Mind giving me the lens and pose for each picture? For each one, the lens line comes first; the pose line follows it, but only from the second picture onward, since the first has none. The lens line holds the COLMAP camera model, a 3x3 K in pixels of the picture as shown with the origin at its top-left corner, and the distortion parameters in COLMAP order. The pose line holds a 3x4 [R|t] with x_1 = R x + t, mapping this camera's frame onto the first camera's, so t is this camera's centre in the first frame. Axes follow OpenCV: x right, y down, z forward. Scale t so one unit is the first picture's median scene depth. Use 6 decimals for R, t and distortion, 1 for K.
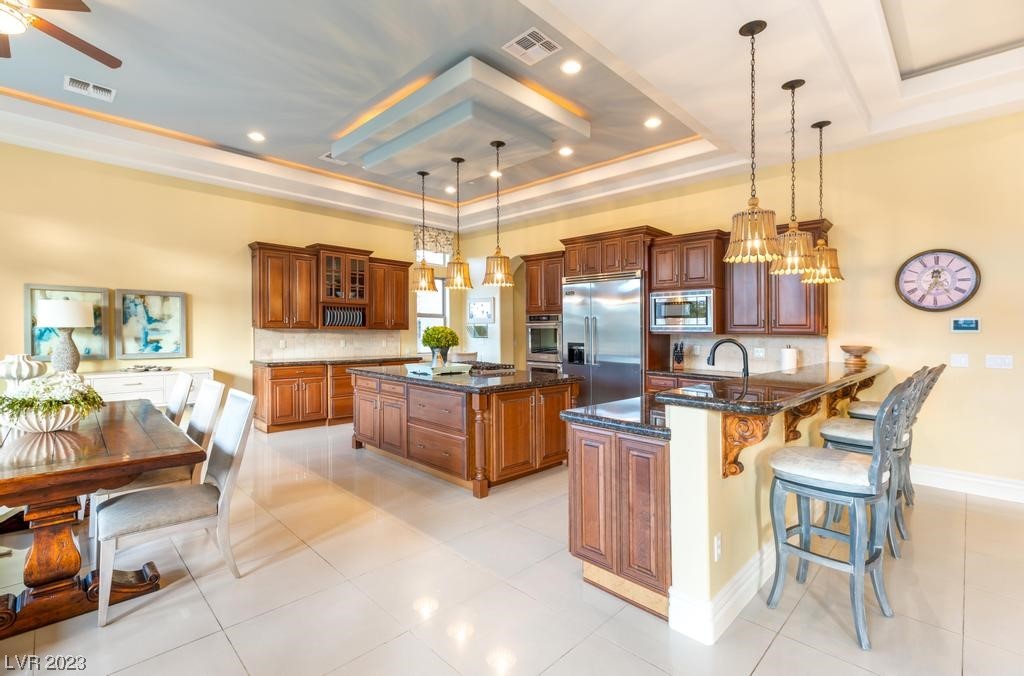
lens RADIAL K [[488.0, 0, 512.0], [0, 488.0, 338.0], [0, 0, 1]] dist [-0.000384, -0.000033]
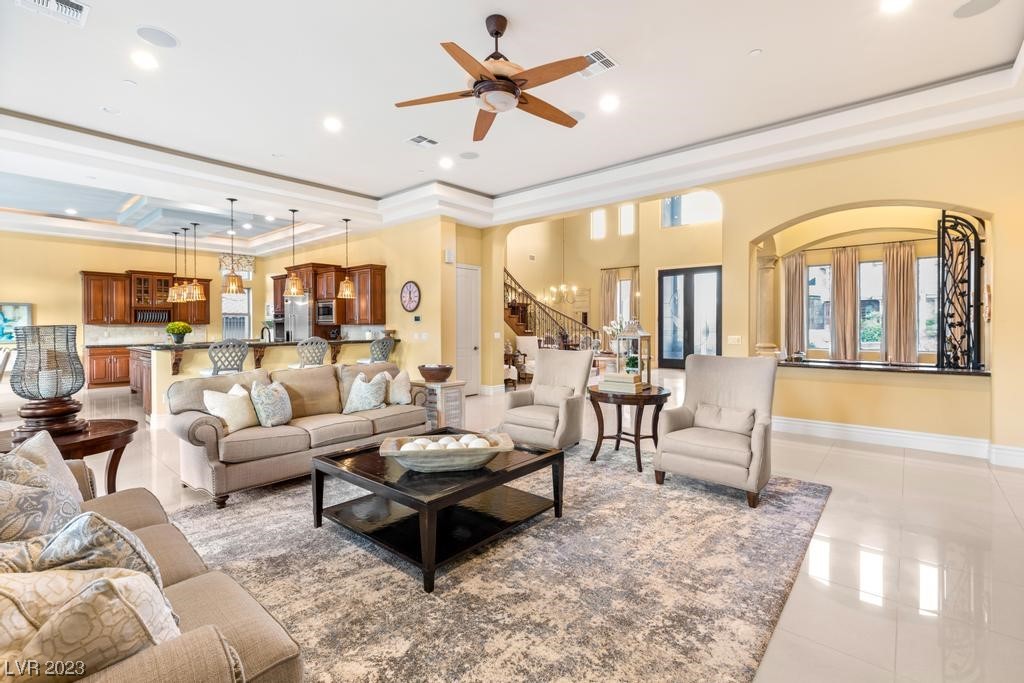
lens RADIAL K [[476.2, 0, 512.5], [0, 476.2, 326.4], [0, 0, 1]] dist [0.001916, 0.000213]
pose [[0.997151, -0.013406, 0.074234, 0.765882], [0.013919, 0.999883, -0.006387, 0.016053], [-0.074140, 0.007402, 0.997220, -0.666135]]
